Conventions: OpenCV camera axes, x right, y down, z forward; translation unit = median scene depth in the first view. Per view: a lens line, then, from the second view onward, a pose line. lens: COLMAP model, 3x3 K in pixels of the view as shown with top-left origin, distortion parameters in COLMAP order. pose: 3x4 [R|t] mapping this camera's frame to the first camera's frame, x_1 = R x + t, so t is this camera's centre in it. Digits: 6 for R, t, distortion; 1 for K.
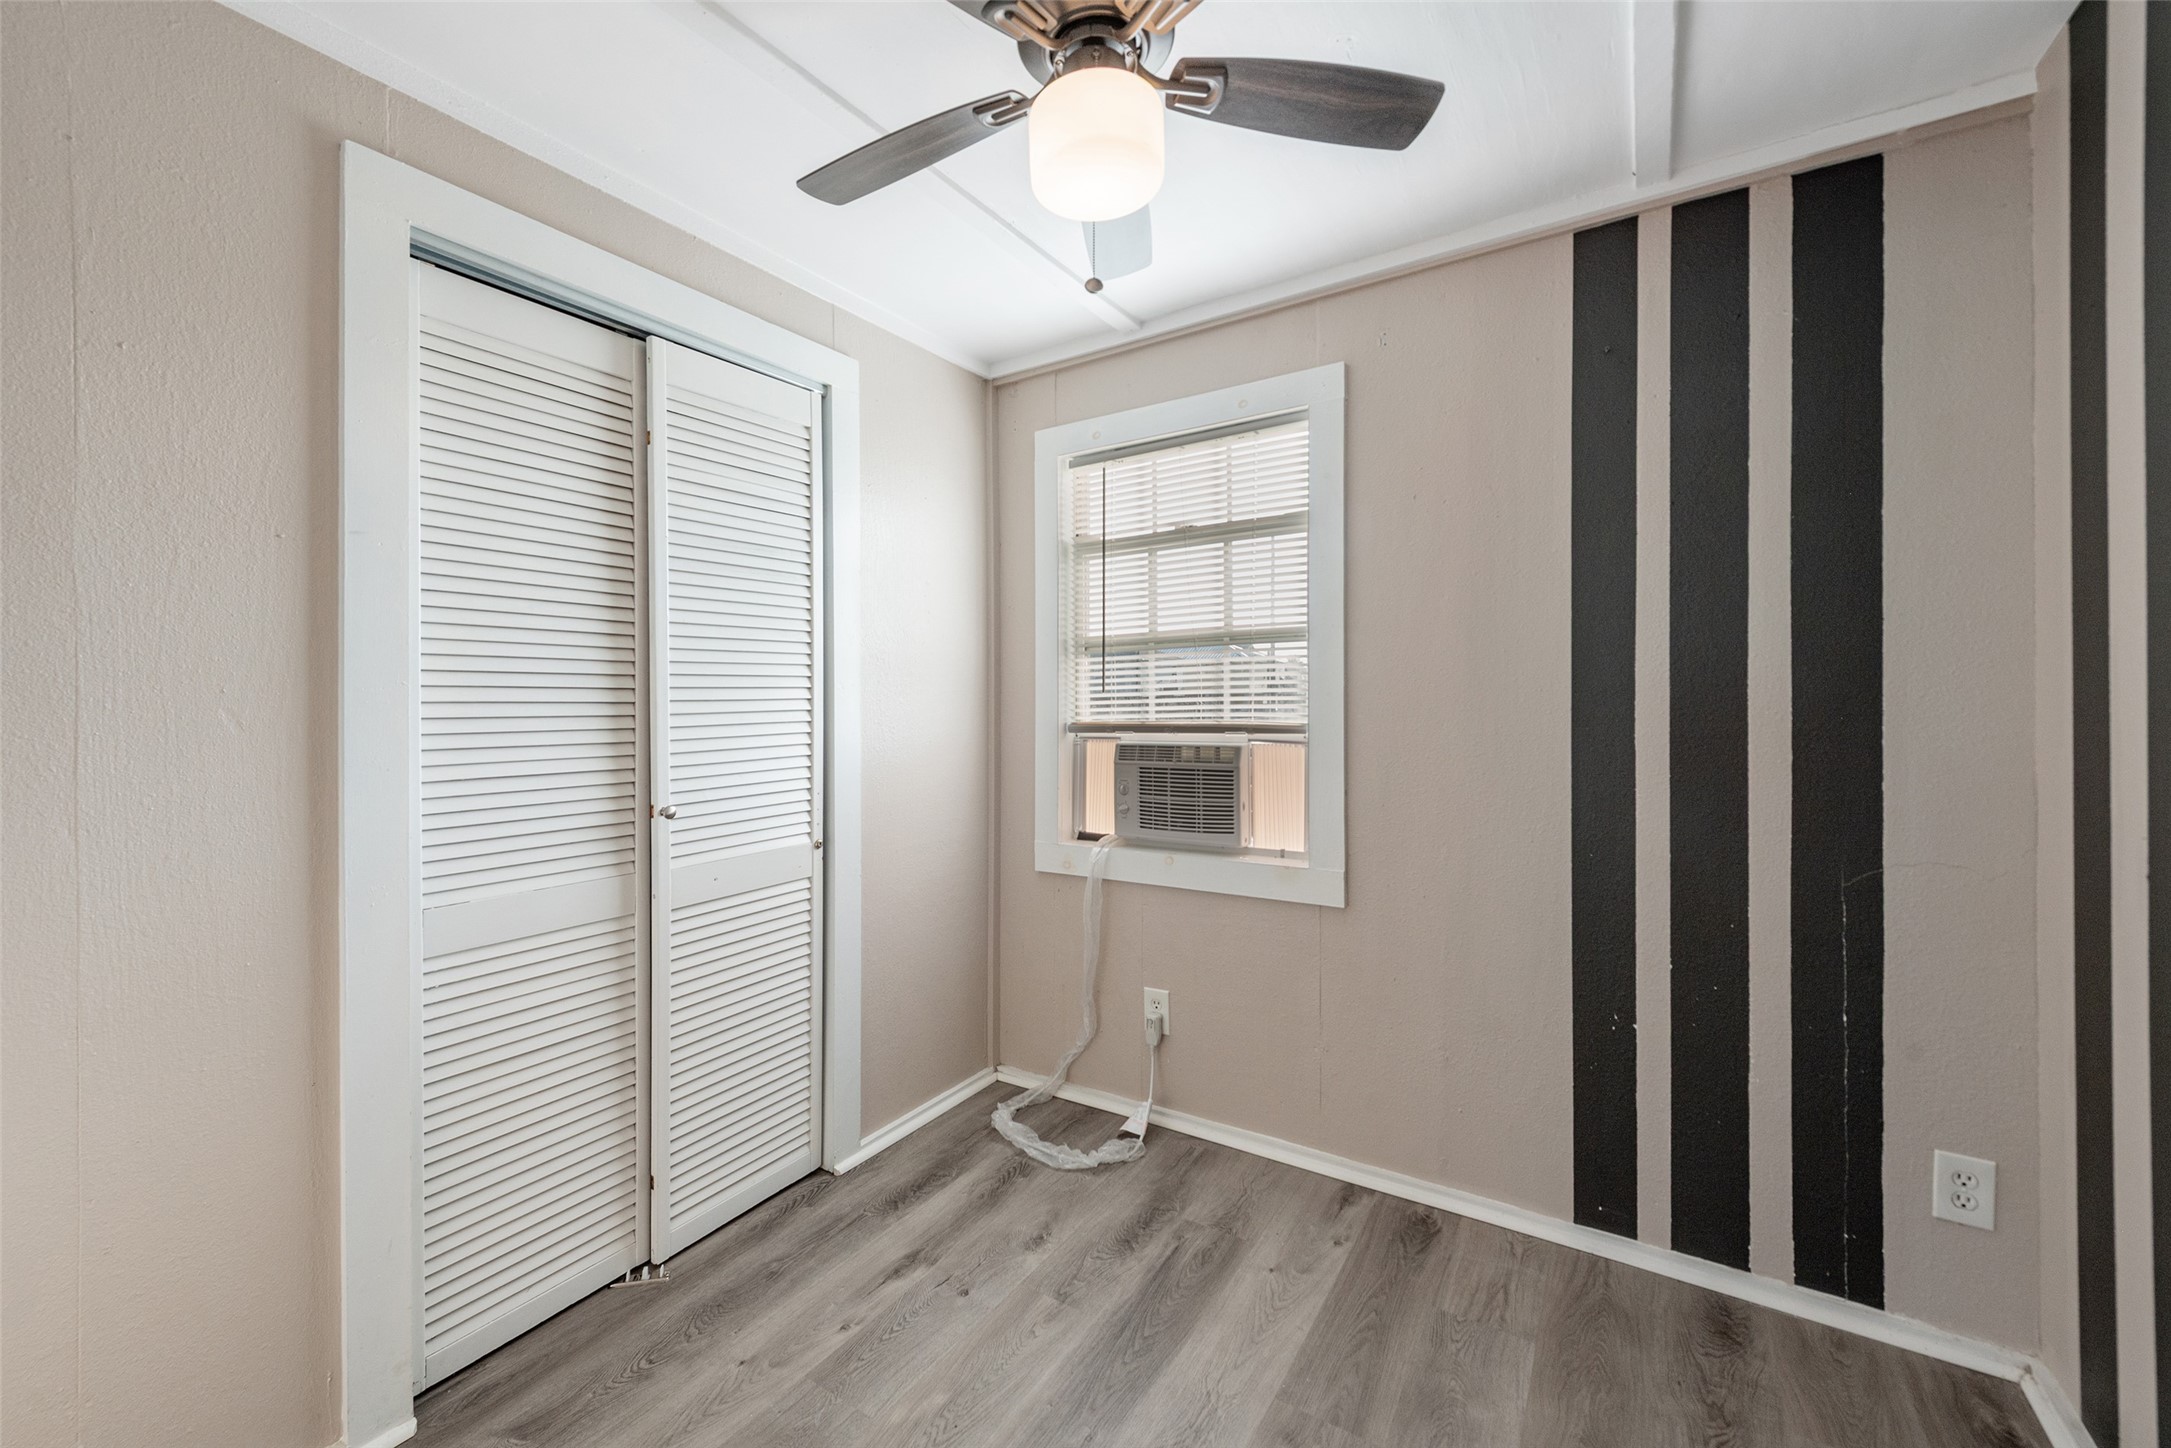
lens RADIAL K [[842.9, 0, 1087.2], [0, 842.9, 692.4], [0, 0, 1]] dist [-0.000049, -0.000041]
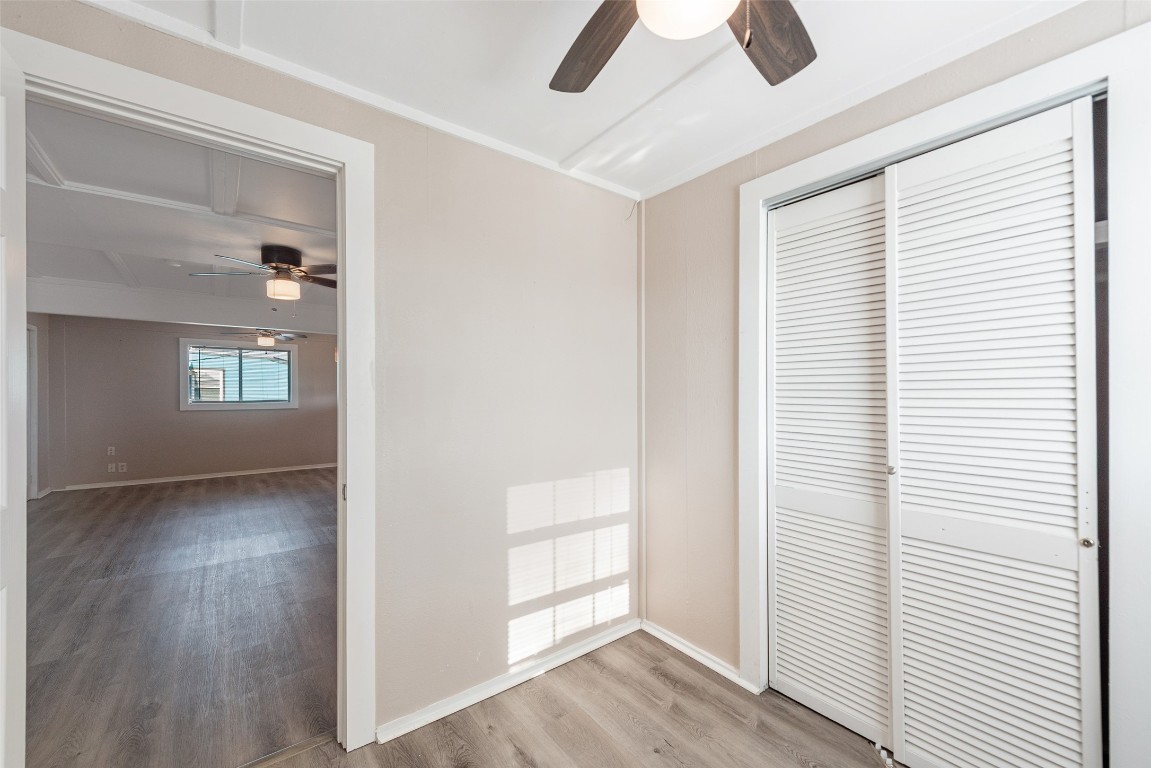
lens RADIAL K [[460.8, 0, 577.9], [0, 460.8, 392.7], [0, 0, 1]] dist [-0.011413, -0.000197]
pose [[-0.343908, -0.000129, -0.939004, 0.515051], [0.000884, 1.000000, -0.000461, 0.000569], [0.939003, -0.000989, -0.343907, 0.789035]]
